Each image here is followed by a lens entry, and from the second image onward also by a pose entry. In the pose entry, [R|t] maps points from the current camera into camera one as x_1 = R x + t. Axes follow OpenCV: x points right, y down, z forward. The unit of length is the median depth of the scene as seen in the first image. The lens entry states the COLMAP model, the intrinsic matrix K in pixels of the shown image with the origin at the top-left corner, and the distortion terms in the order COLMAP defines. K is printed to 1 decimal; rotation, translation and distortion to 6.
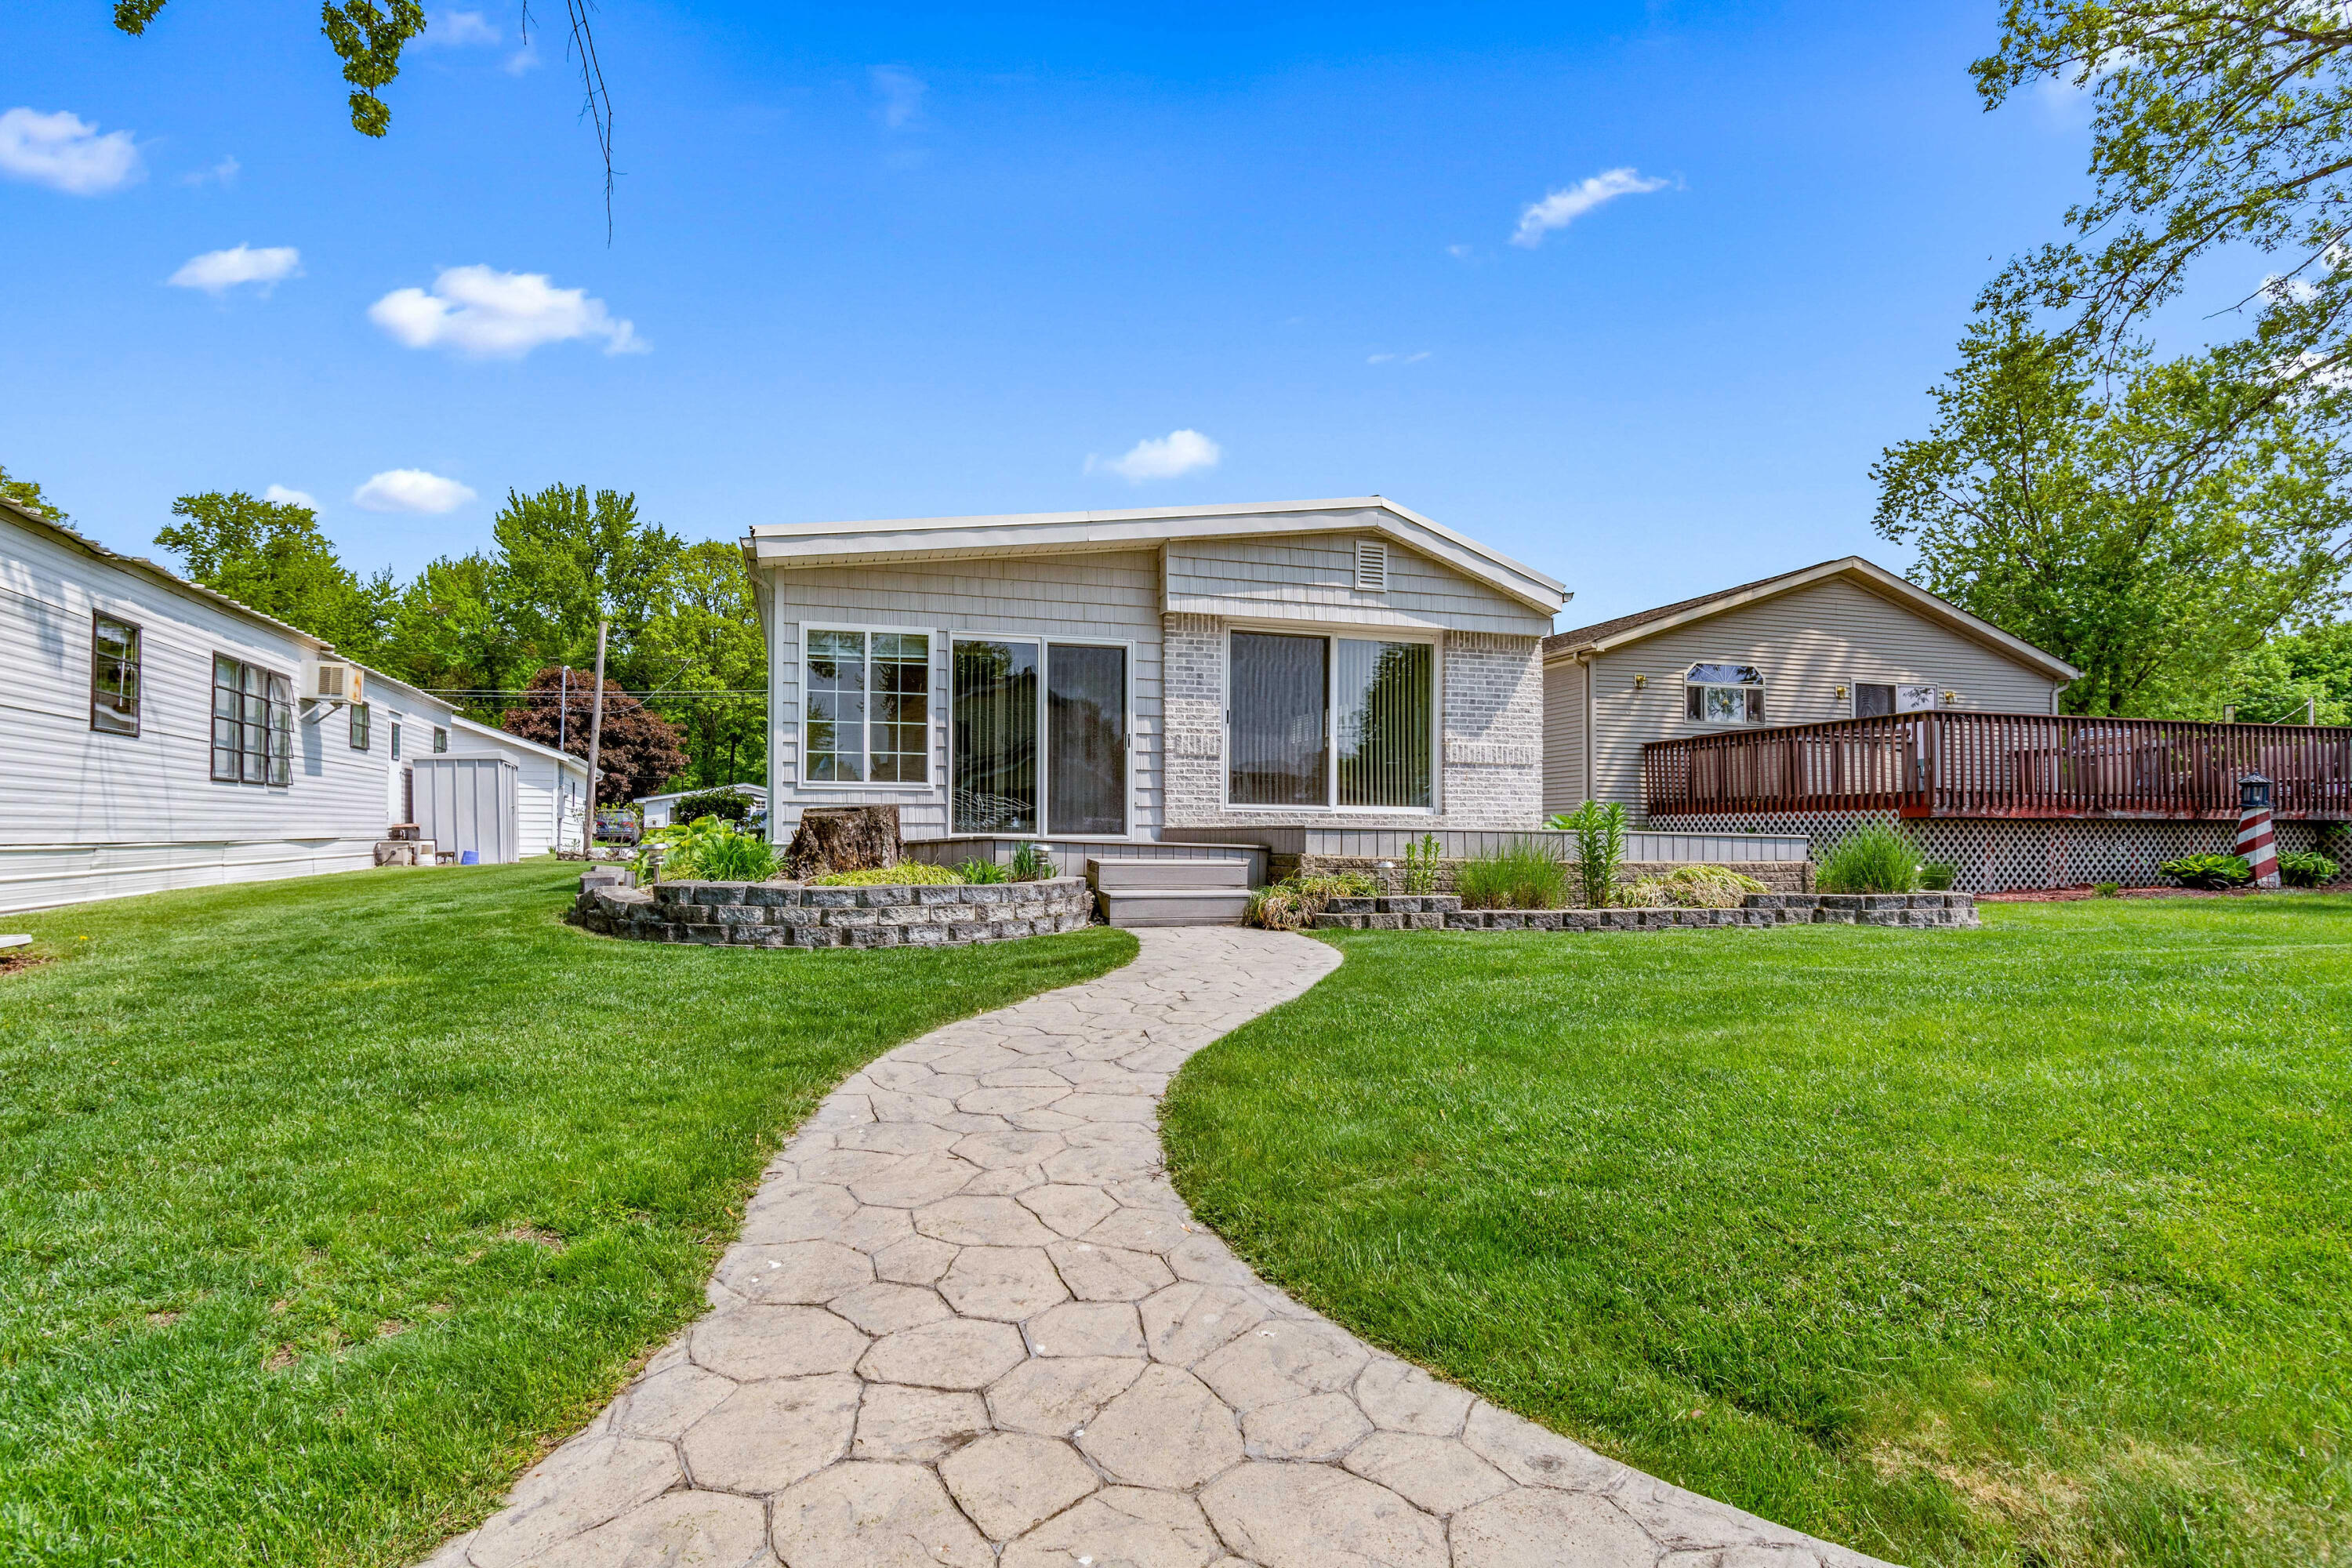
lens RADIAL K [[1185.9, 0, 1176.0], [0, 1185.9, 784.0], [0, 0, 1]] dist [0.000016, -0.000216]
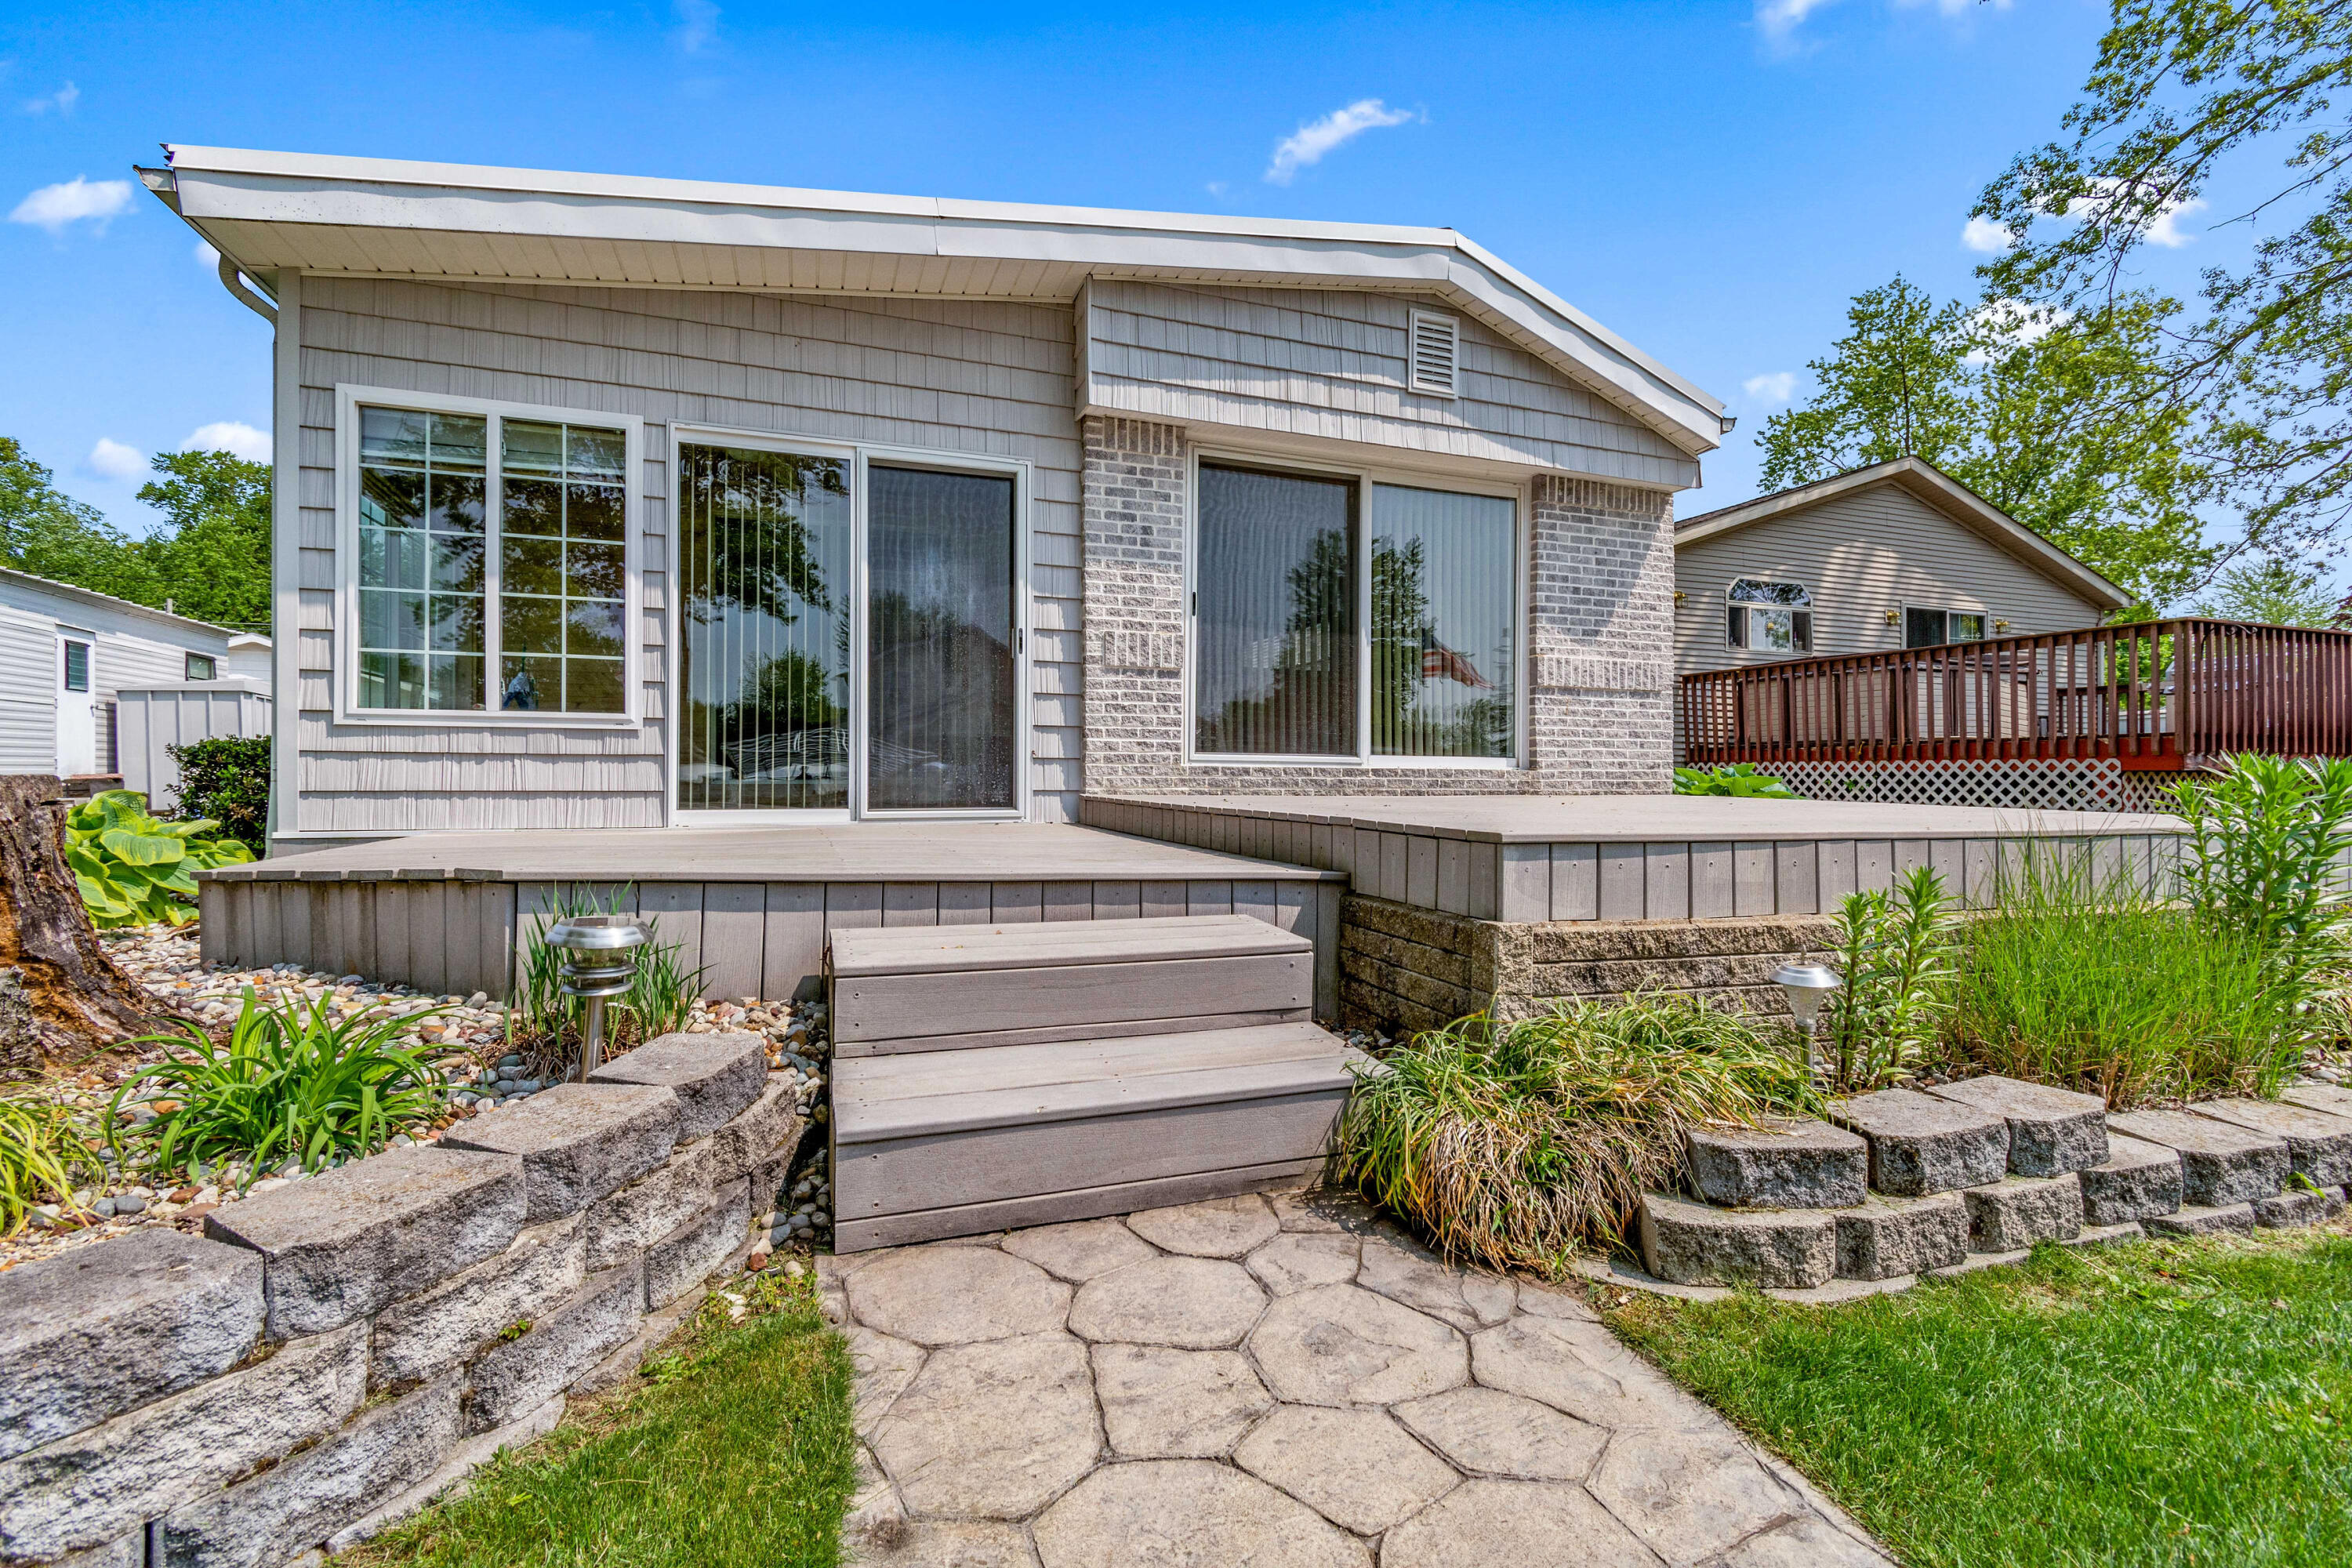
lens RADIAL K [[1043.5, 0, 1186.9], [0, 1043.5, 758.2], [0, 0, 1]] dist [0.000985, -0.000269]
pose [[0.997235, -0.000449, 0.074316, 0.002061], [-0.001693, 0.999585, 0.028757, 0.004552], [-0.074298, -0.028804, 0.996820, 0.496272]]
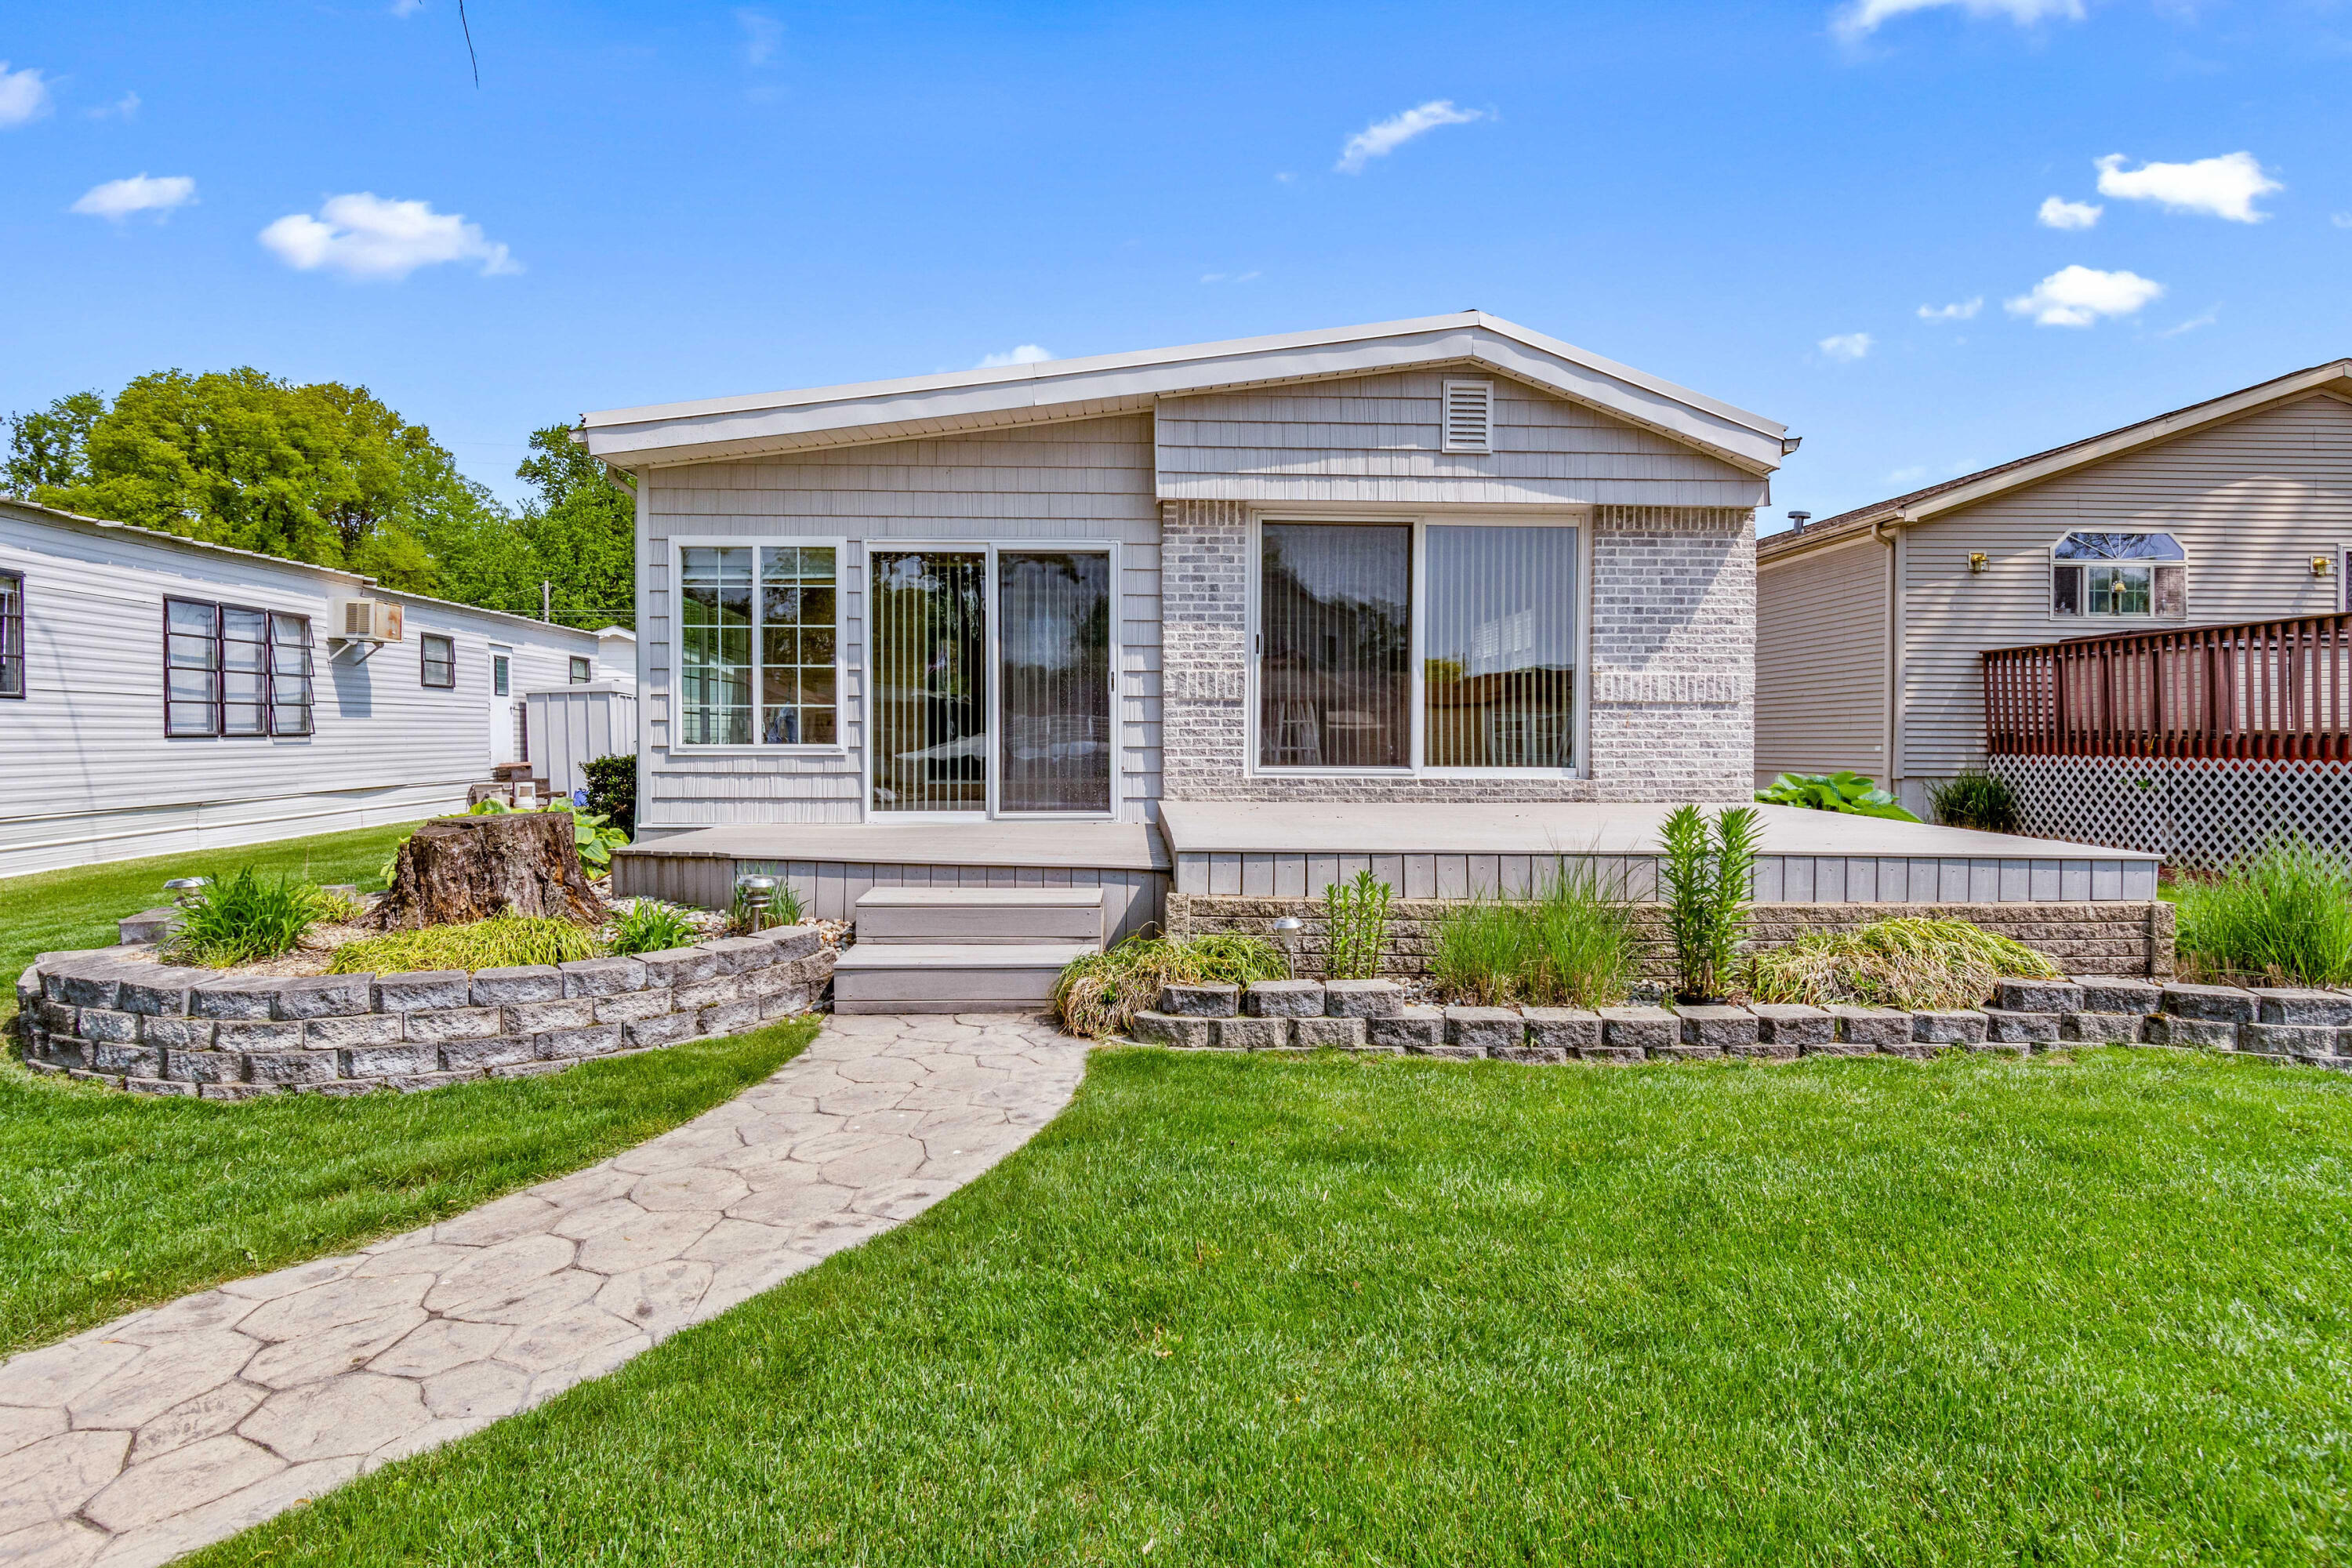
lens RADIAL K [[1277.8, 0, 1177.9], [0, 1277.8, 734.4], [0, 0, 1]] dist [0.000756, -0.001587]
pose [[0.971702, -0.005873, -0.236137, 0.180769], [0.014768, 0.999246, 0.035920, -0.031441], [0.235748, -0.038391, 0.971056, 0.251206]]
